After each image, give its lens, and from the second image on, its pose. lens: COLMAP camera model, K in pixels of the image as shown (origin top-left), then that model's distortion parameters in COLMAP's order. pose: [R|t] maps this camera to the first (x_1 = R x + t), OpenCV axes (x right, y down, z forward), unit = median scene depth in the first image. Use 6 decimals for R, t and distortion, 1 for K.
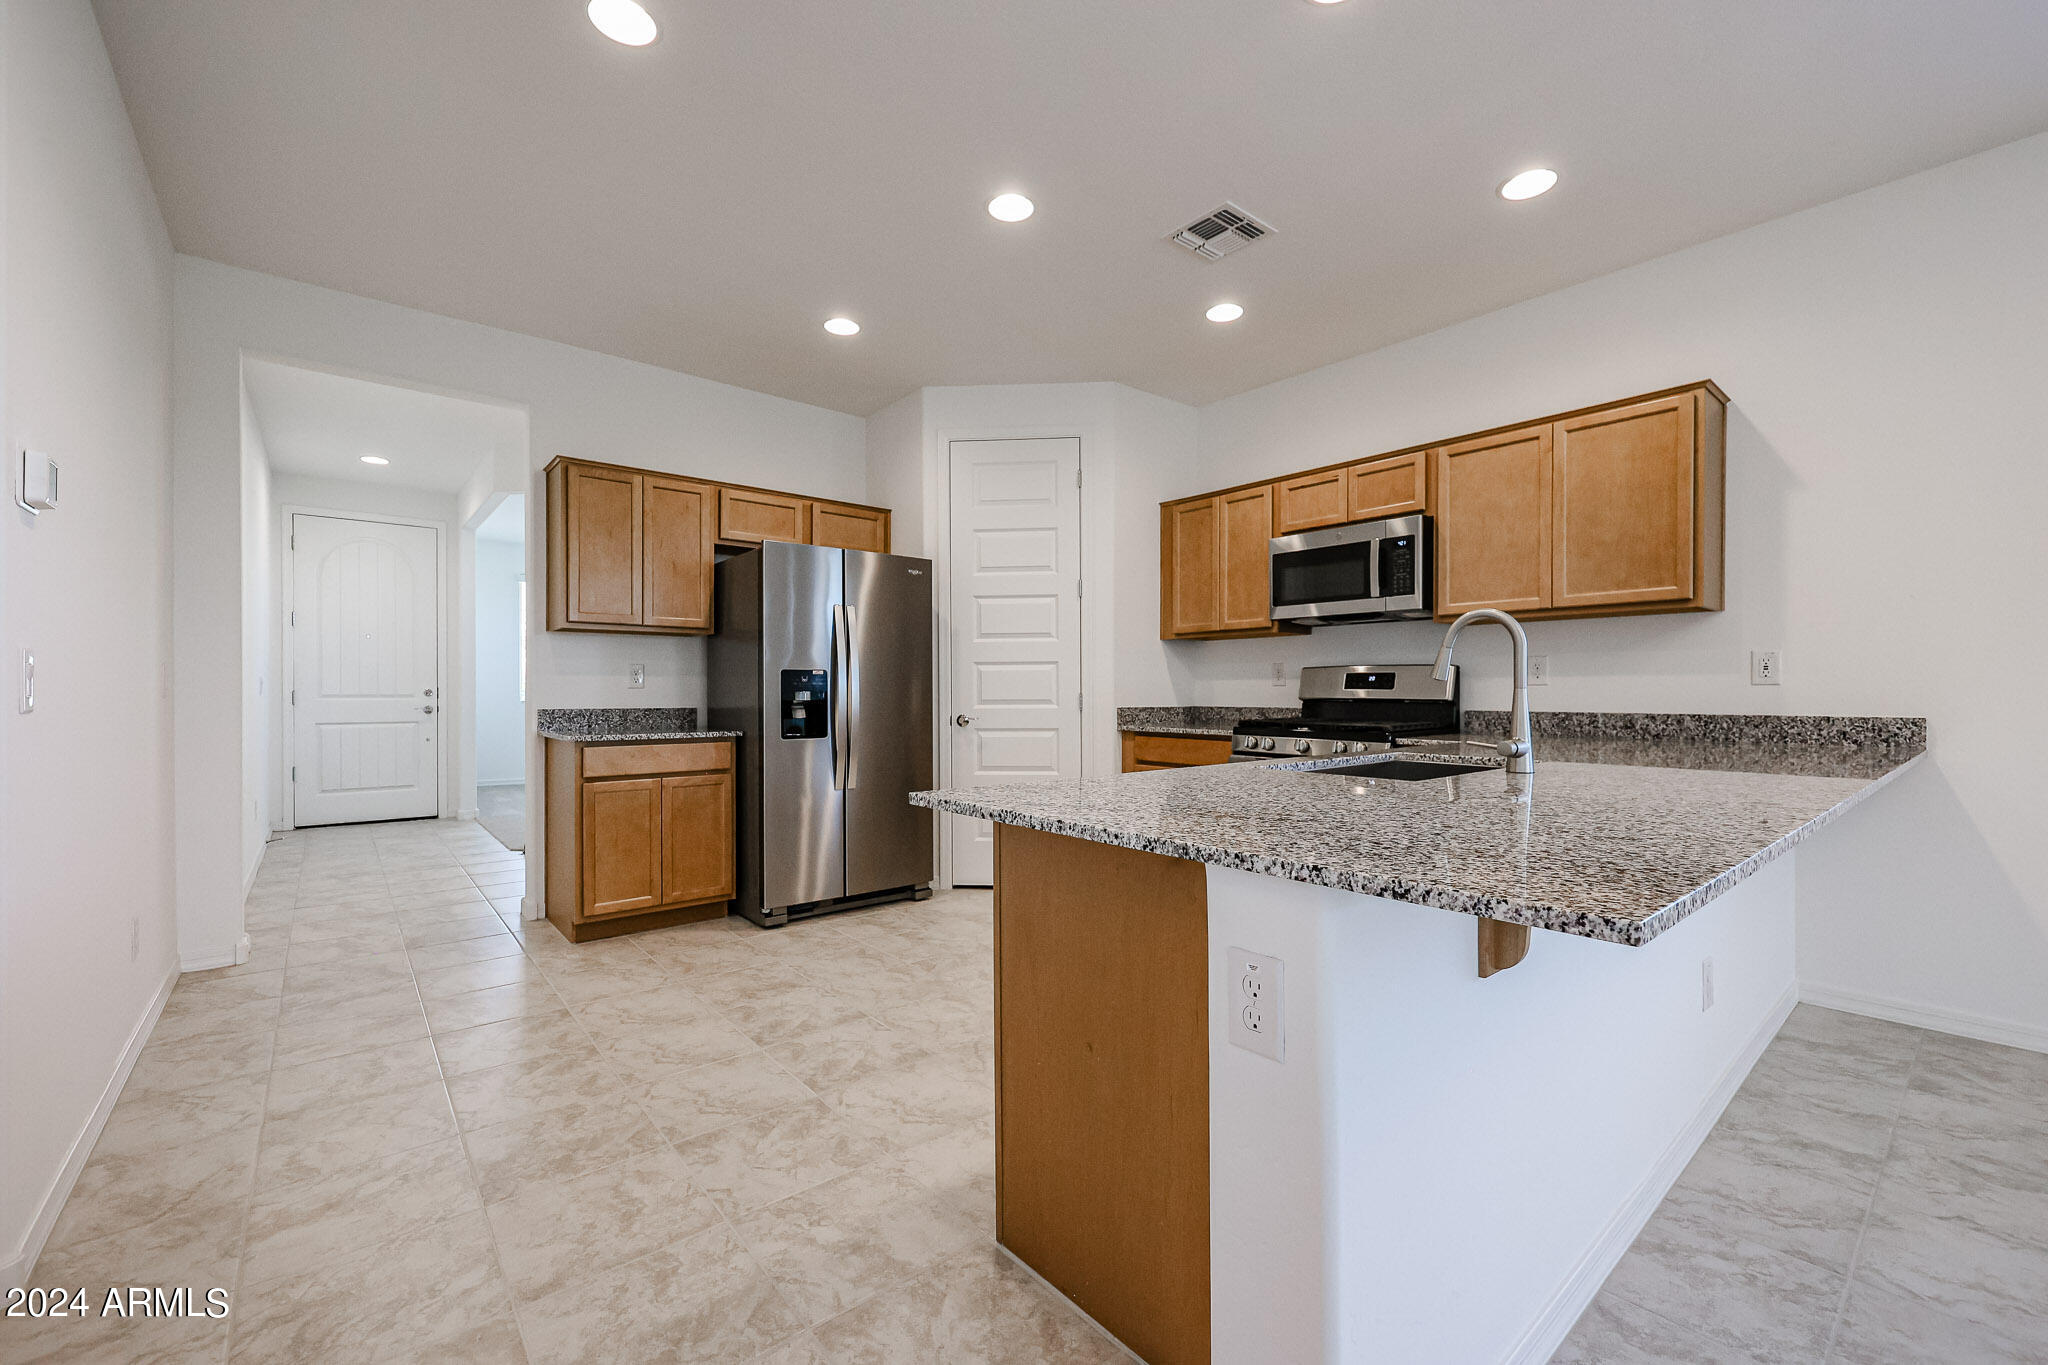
lens RADIAL K [[830.9, 0, 1032.3], [0, 830.9, 696.0], [0, 0, 1]] dist [-0.002515, -0.000180]
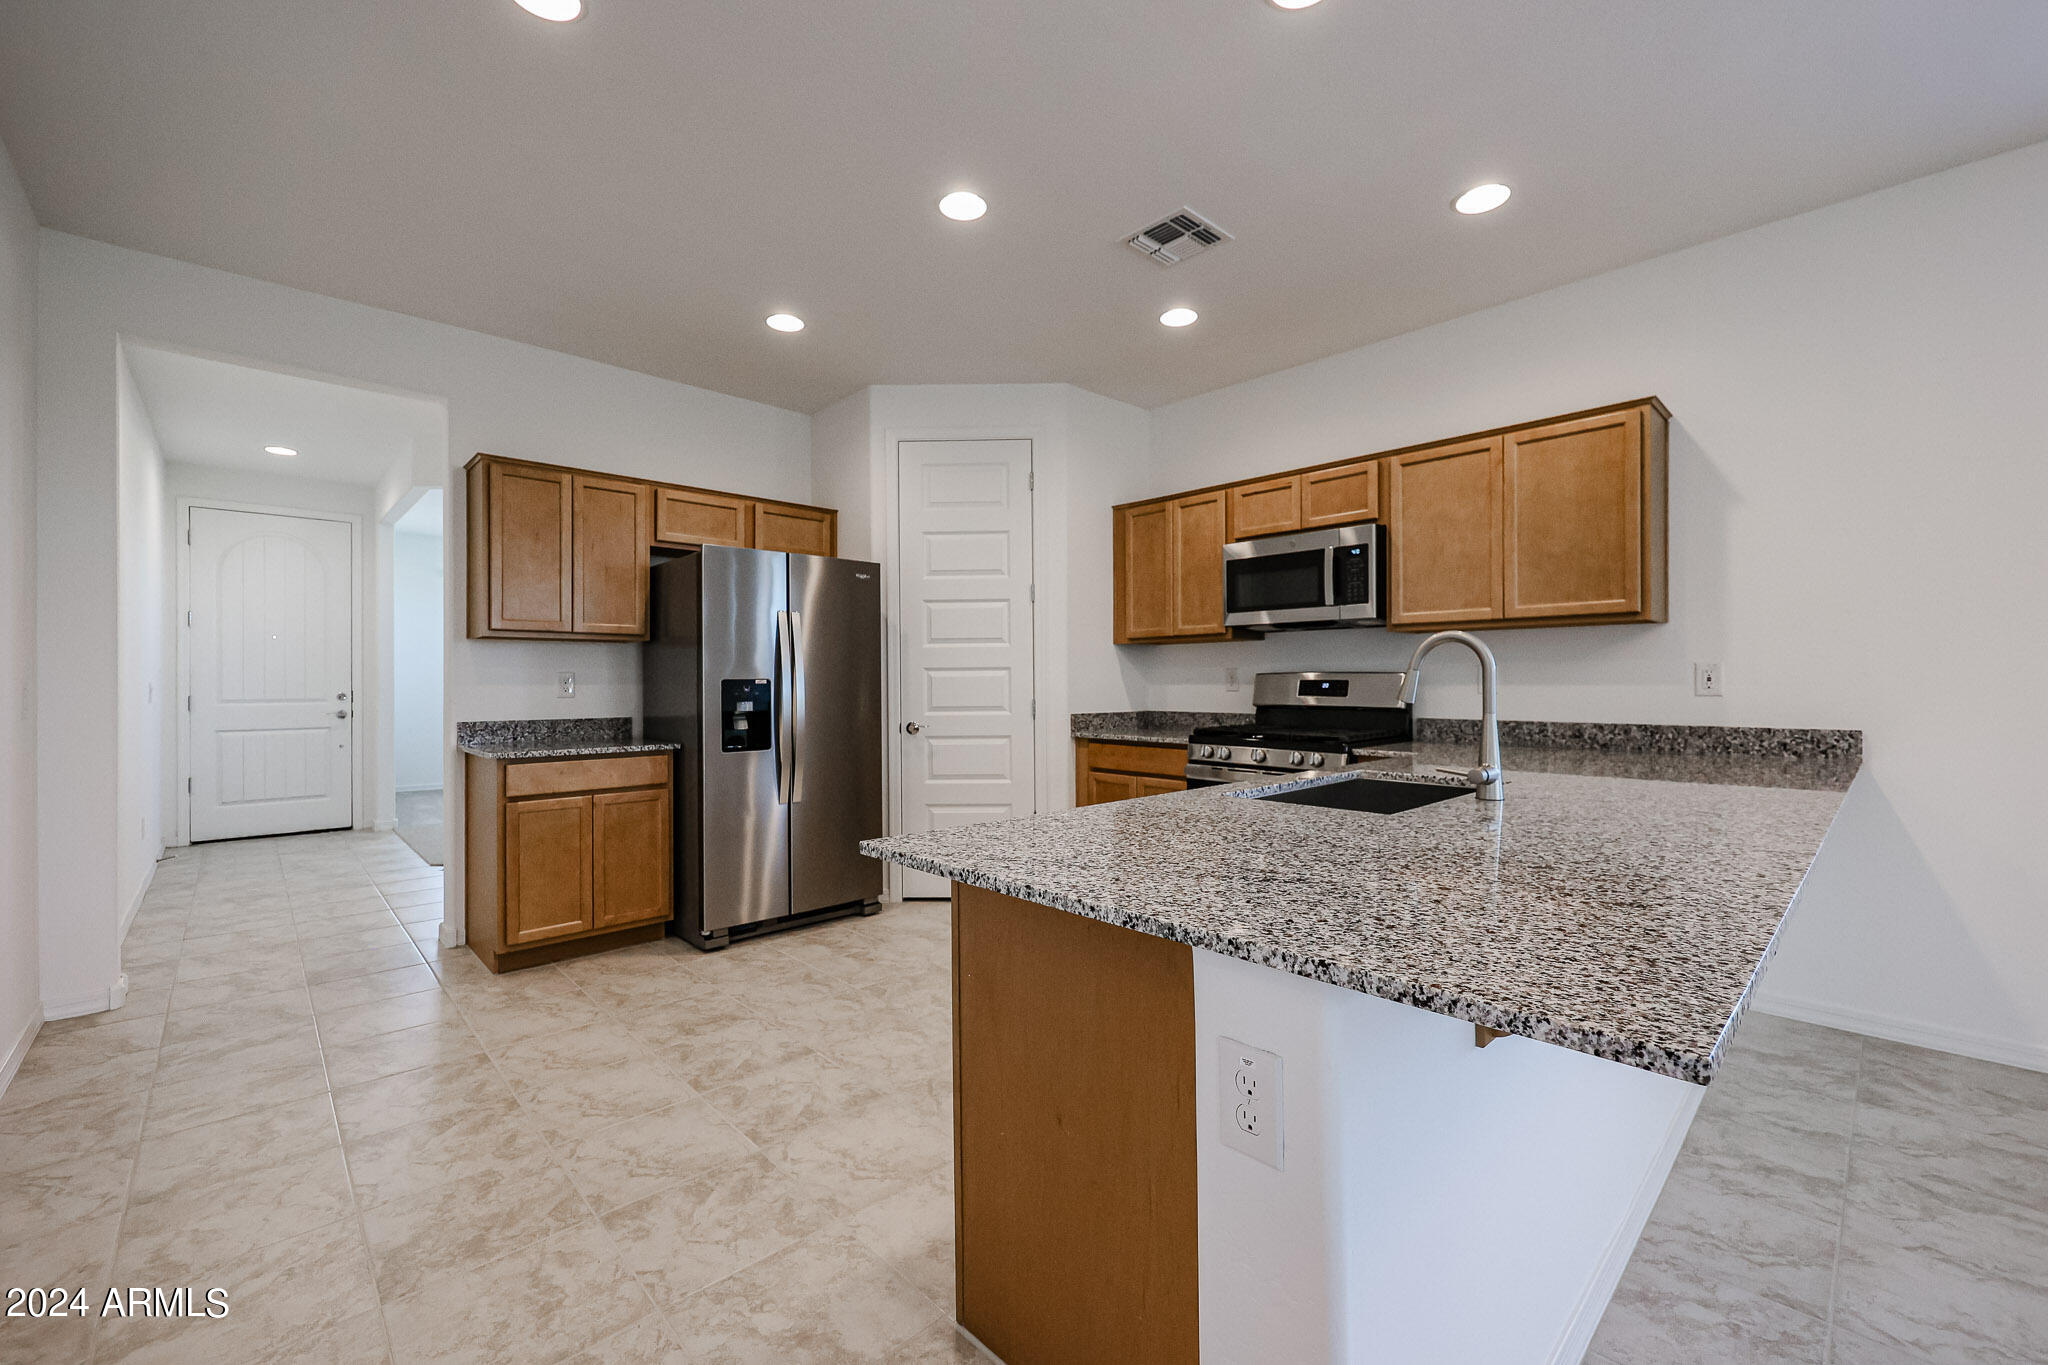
lens RADIAL K [[826.0, 0, 1029.1], [0, 826.0, 681.4], [0, 0, 1]] dist [-0.002495, -0.000213]
pose [[0.998202, -0.003910, 0.059808, -0.006295], [0.004278, 0.999973, -0.006028, -0.022414], [-0.059782, 0.006273, 0.998192, 0.031450]]
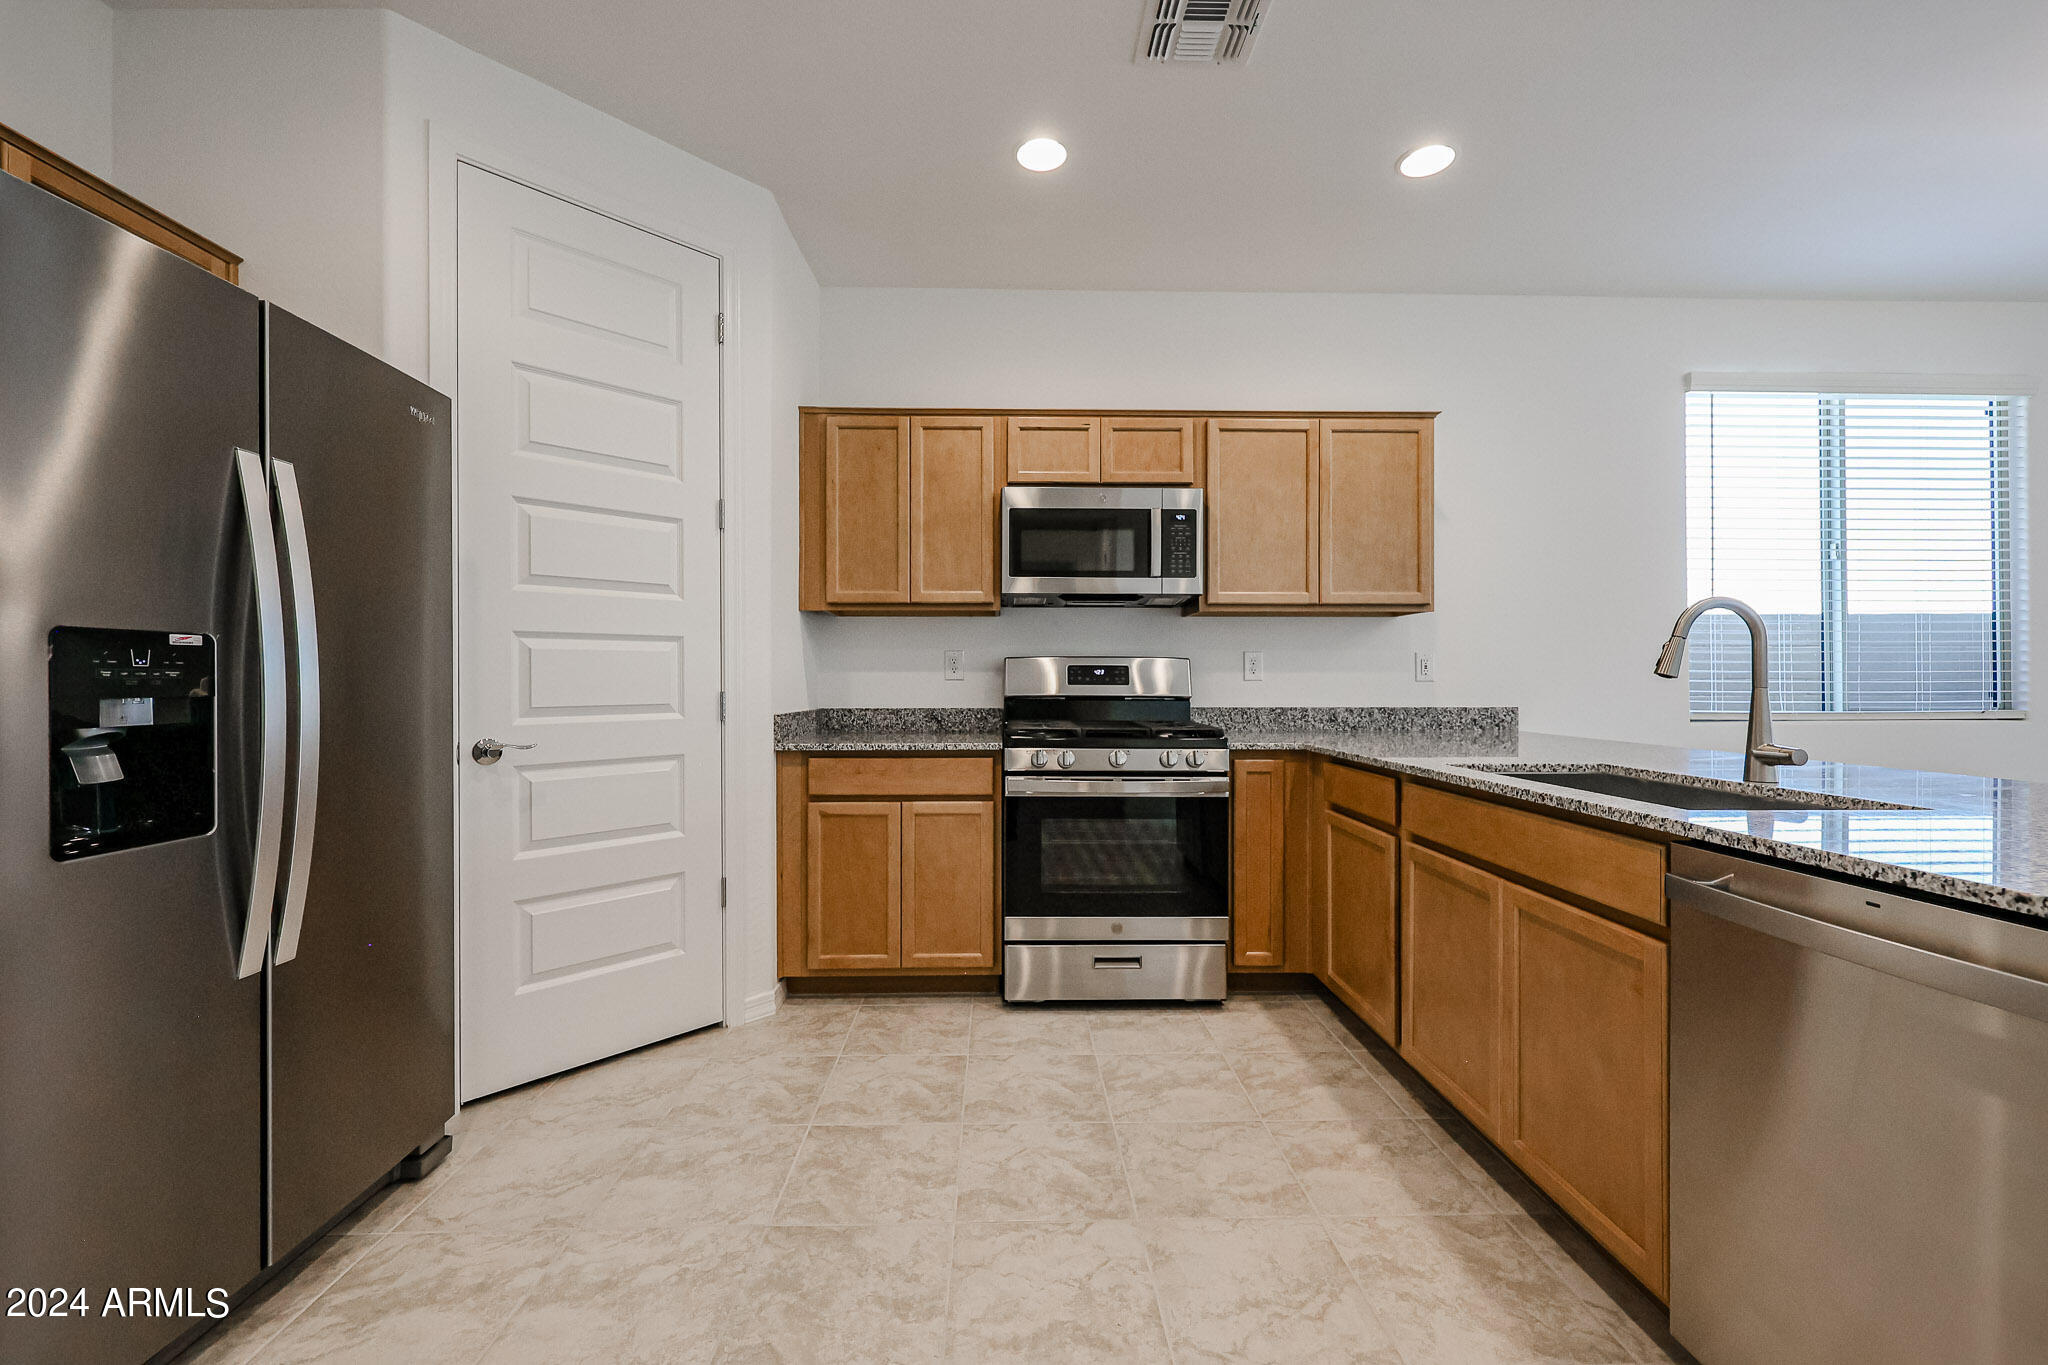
lens RADIAL K [[824.1, 0, 1022.3], [0, 824.1, 680.9], [0, 0, 1]] dist [-0.000796, 0.000368]
pose [[0.627664, -0.000105, 0.778484, -0.310818], [0.004679, 0.999982, -0.003638, -0.009691], [-0.778470, 0.005926, 0.627654, 0.549181]]
